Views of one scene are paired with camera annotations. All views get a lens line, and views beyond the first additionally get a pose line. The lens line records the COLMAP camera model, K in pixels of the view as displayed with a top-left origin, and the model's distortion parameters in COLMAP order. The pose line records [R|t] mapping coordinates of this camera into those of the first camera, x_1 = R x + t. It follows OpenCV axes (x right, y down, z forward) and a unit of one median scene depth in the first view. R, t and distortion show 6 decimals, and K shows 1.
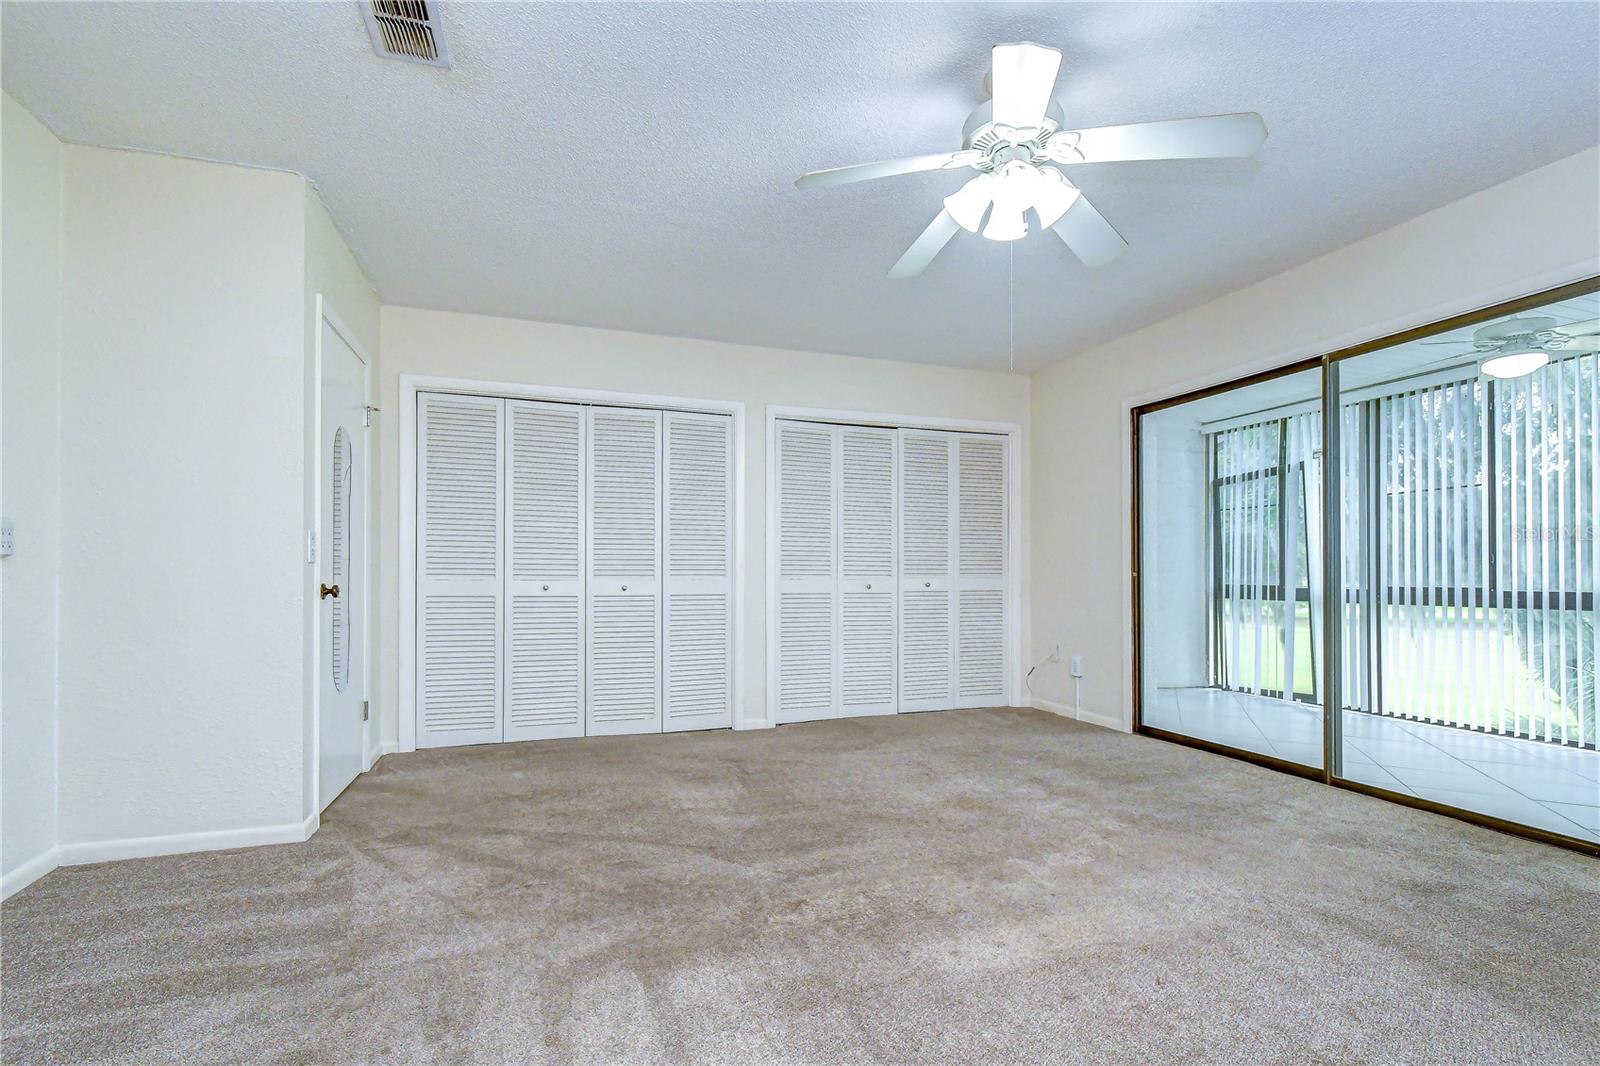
lens RADIAL K [[738.0, 0, 821.0], [0, 738.0, 573.4], [0, 0, 1]] dist [0.005454, -0.004168]
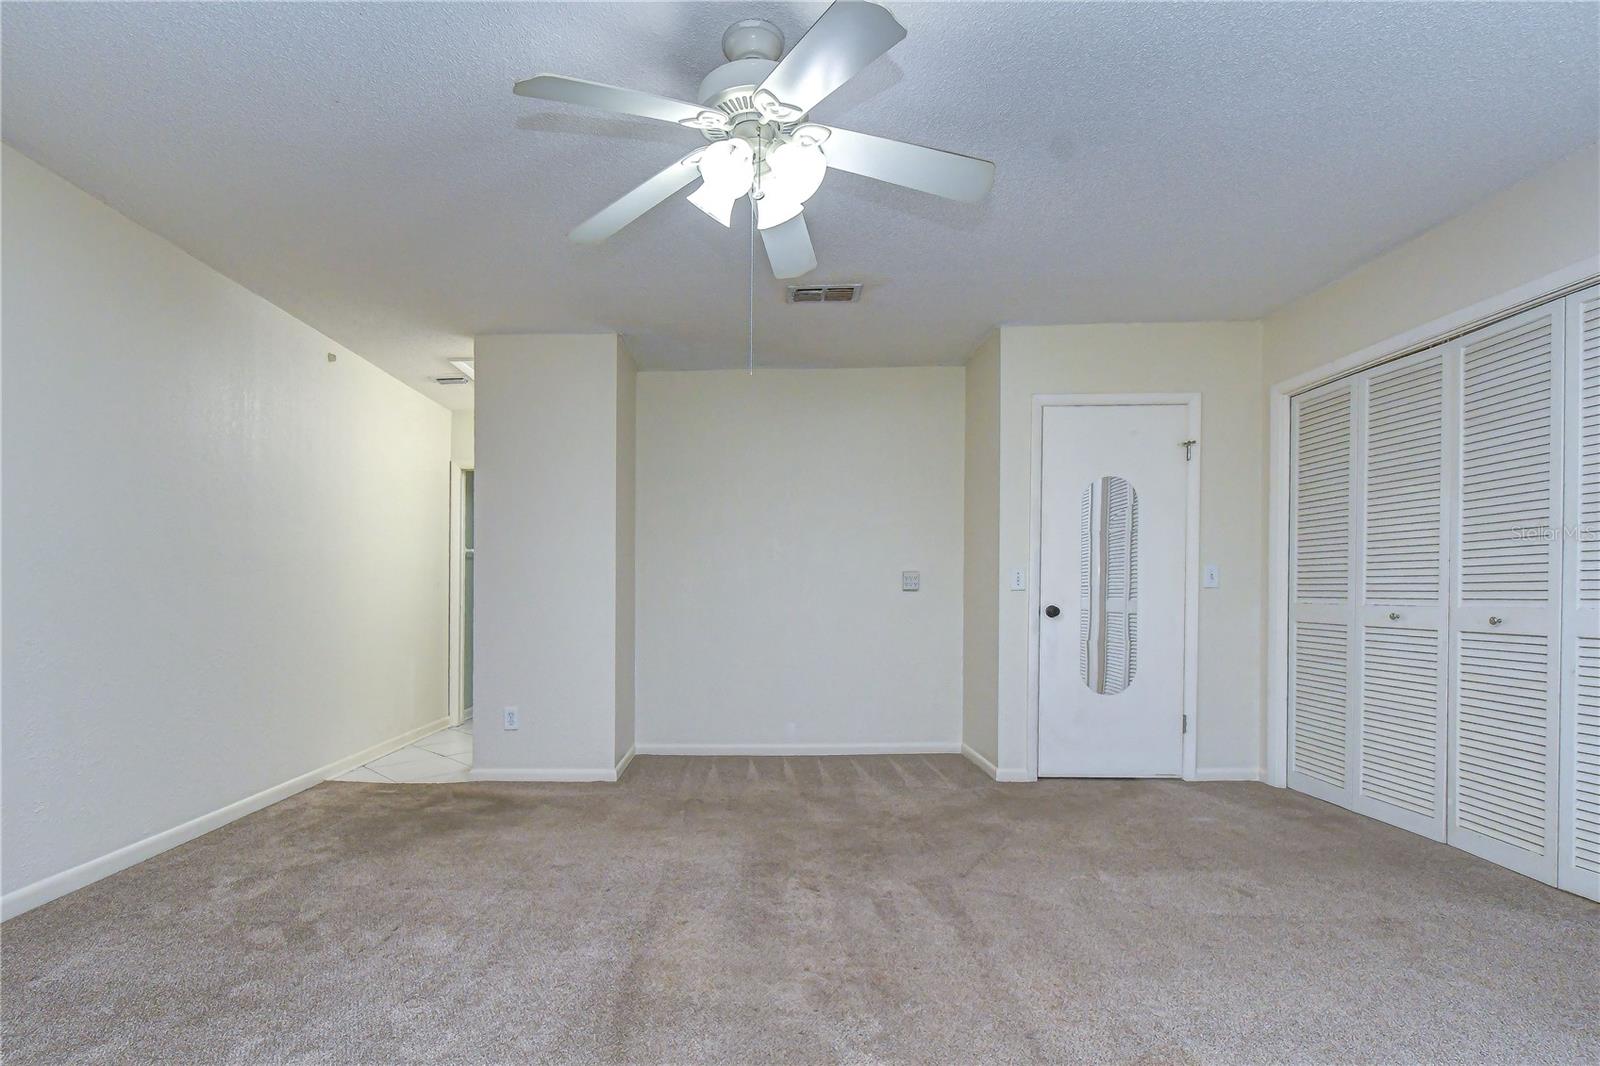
lens RADIAL K [[738.0, 0, 706.8], [0, 738.0, 598.6], [0, 0, 1]] dist [0.005454, -0.004168]
pose [[-0.377714, 0.004447, -0.925912, 0.596514], [0.006286, 0.999978, 0.002239, -0.003202], [0.925901, -0.004974, -0.377733, 0.704762]]
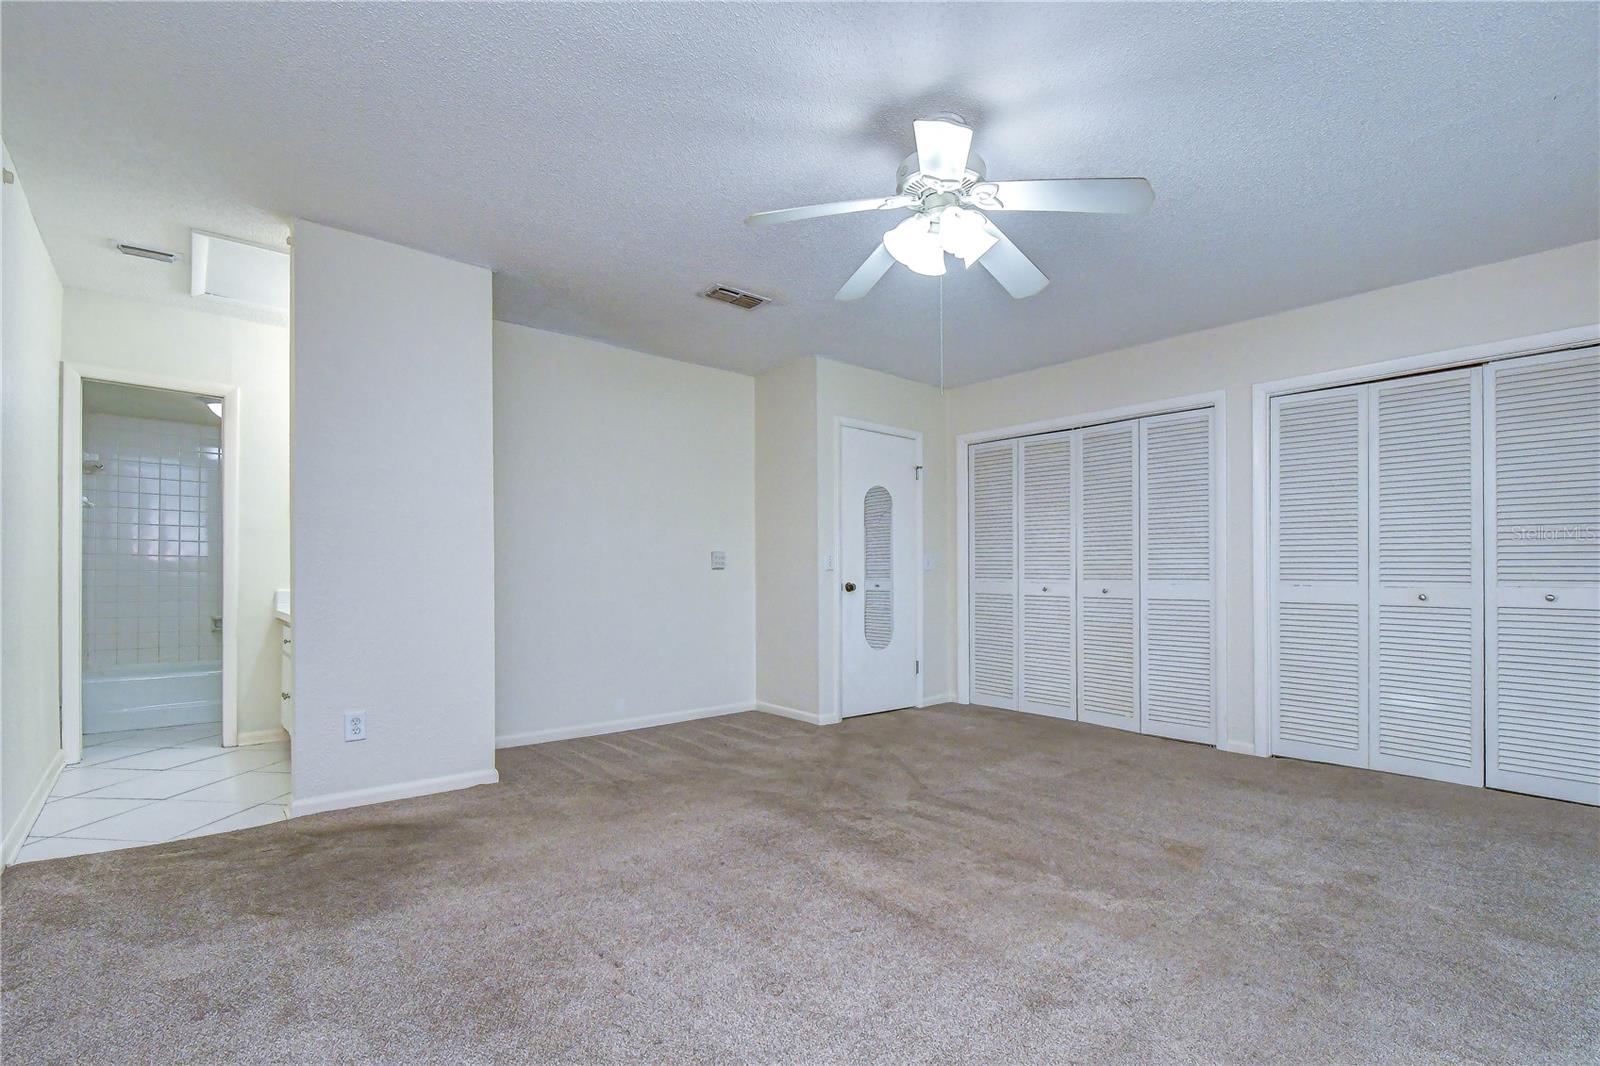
lens RADIAL K [[738.0, 0, 790.4], [0, 738.0, 570.0], [0, 0, 1]] dist [0.005454, -0.004168]
pose [[0.341277, -0.004801, -0.939951, 0.662283], [-0.004974, 0.999964, -0.006914, -0.000887], [0.939950, 0.007035, 0.341240, 0.220161]]
